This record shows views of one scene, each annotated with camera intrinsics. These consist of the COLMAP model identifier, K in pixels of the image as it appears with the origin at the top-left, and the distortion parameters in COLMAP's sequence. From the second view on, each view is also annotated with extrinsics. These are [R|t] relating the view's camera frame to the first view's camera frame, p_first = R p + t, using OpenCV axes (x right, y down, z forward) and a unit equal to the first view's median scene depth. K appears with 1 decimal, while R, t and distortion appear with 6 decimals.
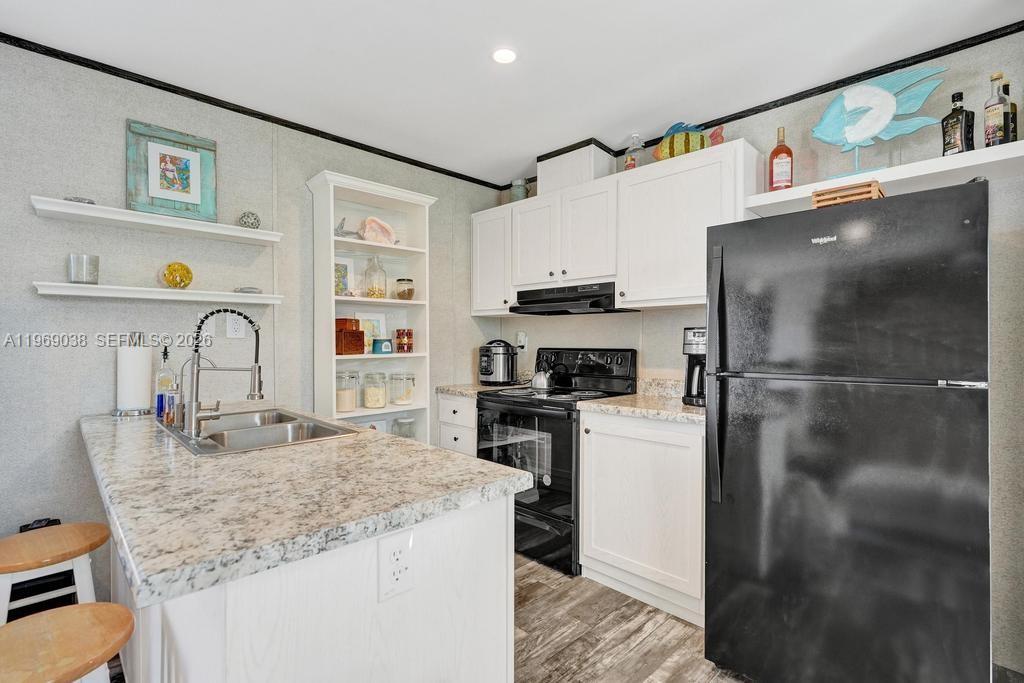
lens RADIAL K [[477.1, 0, 515.4], [0, 477.1, 338.3], [0, 0, 1]] dist [-0.011831, 0.006300]
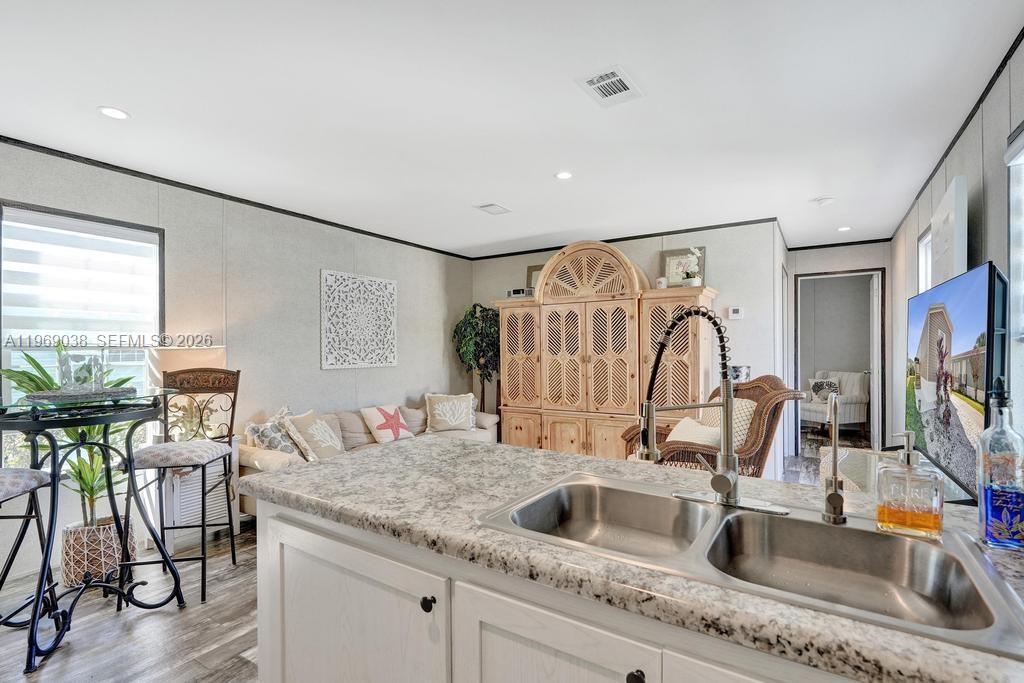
lens RADIAL K [[477.1, 0, 519.3], [0, 477.1, 352.5], [0, 0, 1]] dist [-0.011831, 0.006300]
pose [[-0.972690, 0.006041, -0.232030, -0.220128], [0.005257, 0.999978, 0.003997, -0.009347], [0.232049, 0.002668, -0.972700, 1.410564]]
